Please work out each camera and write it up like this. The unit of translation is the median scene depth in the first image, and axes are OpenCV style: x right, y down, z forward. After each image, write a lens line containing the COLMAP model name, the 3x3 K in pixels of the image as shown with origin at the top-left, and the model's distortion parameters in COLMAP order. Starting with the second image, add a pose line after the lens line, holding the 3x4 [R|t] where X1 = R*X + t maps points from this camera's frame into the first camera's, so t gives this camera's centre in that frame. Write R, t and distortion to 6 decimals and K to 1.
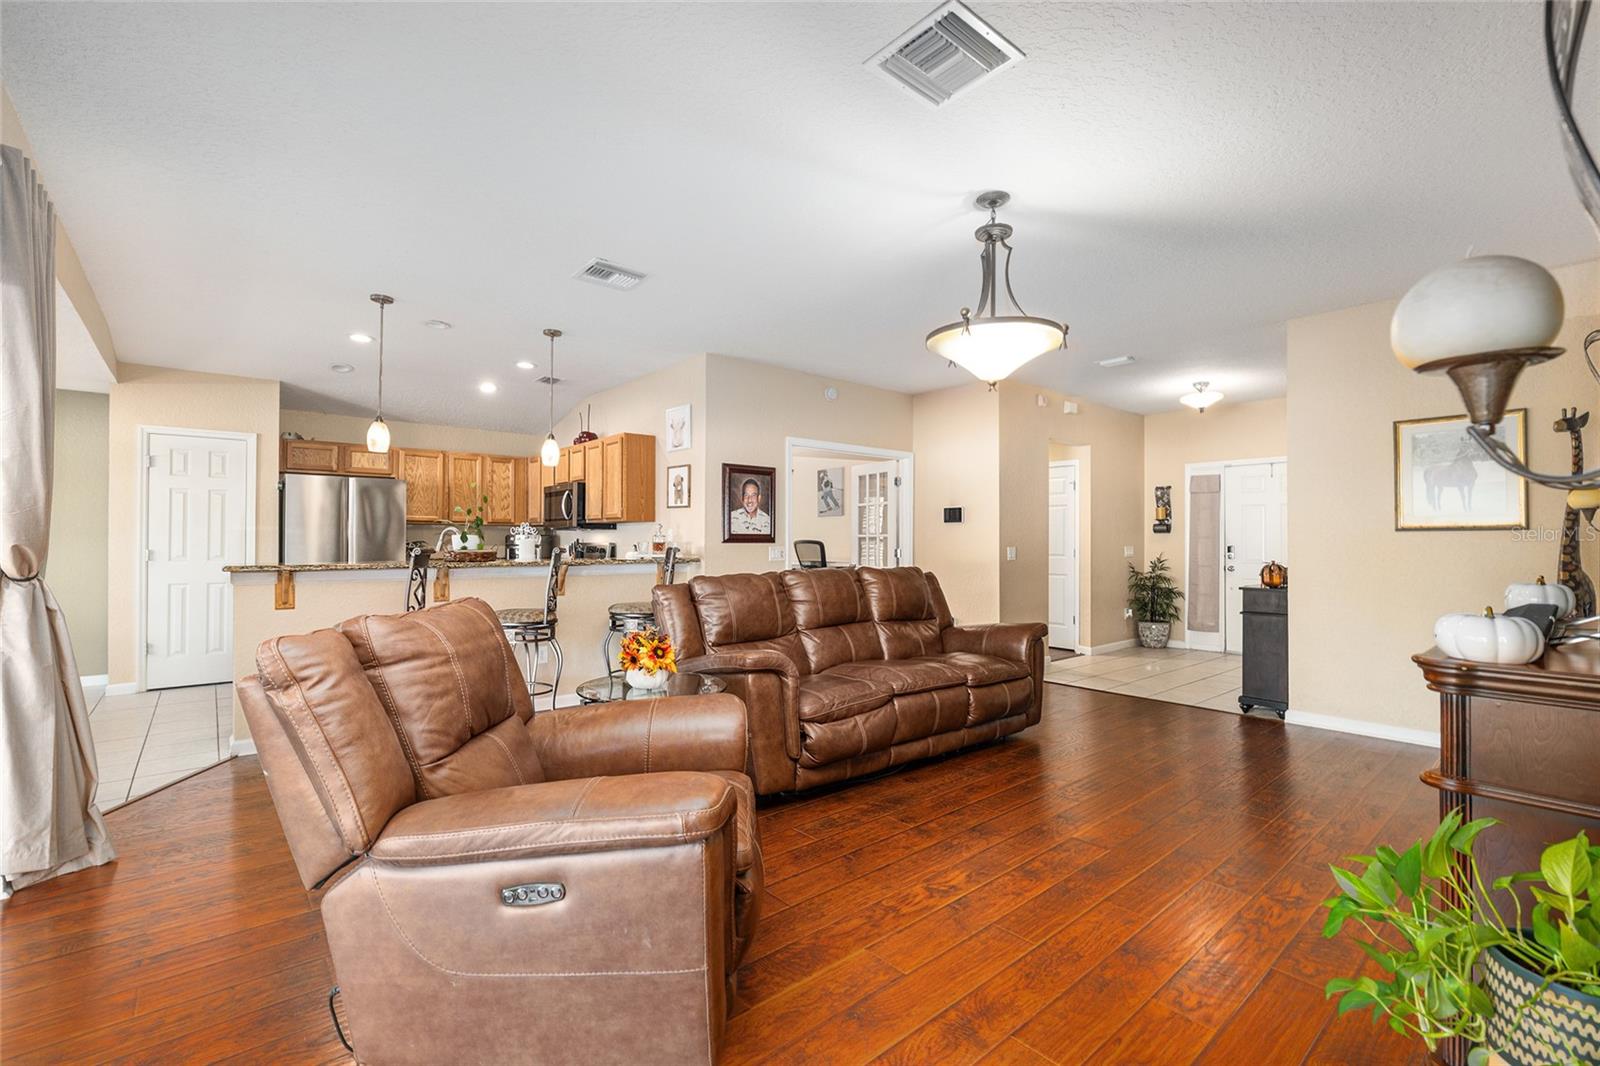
lens RADIAL K [[695.6, 0, 797.7], [0, 695.6, 536.0], [0, 0, 1]] dist [-0.002824, -0.000012]
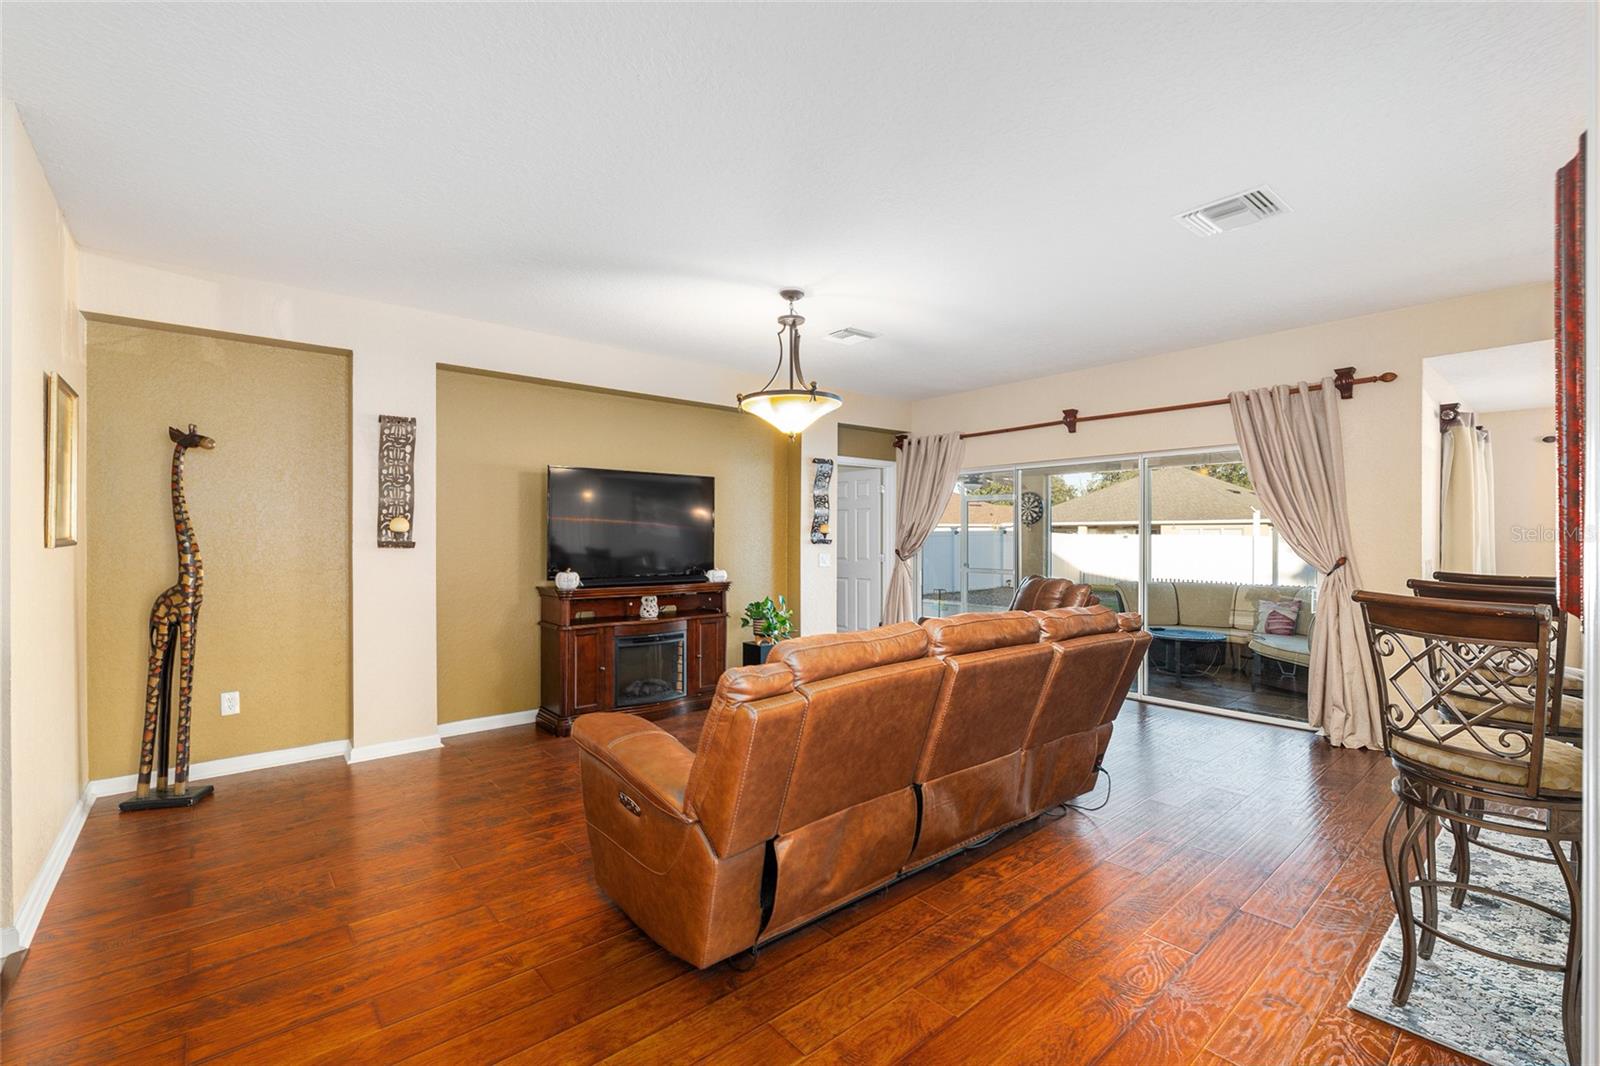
lens RADIAL K [[685.8, 0, 801.8], [0, 685.8, 537.2], [0, 0, 1]] dist [-0.009037, 0.000160]
pose [[-0.999970, -0.004312, -0.006365, 0.138804], [-0.004256, 0.999952, -0.008809, -0.009276], [0.006403, -0.008782, -0.999941, 1.195503]]
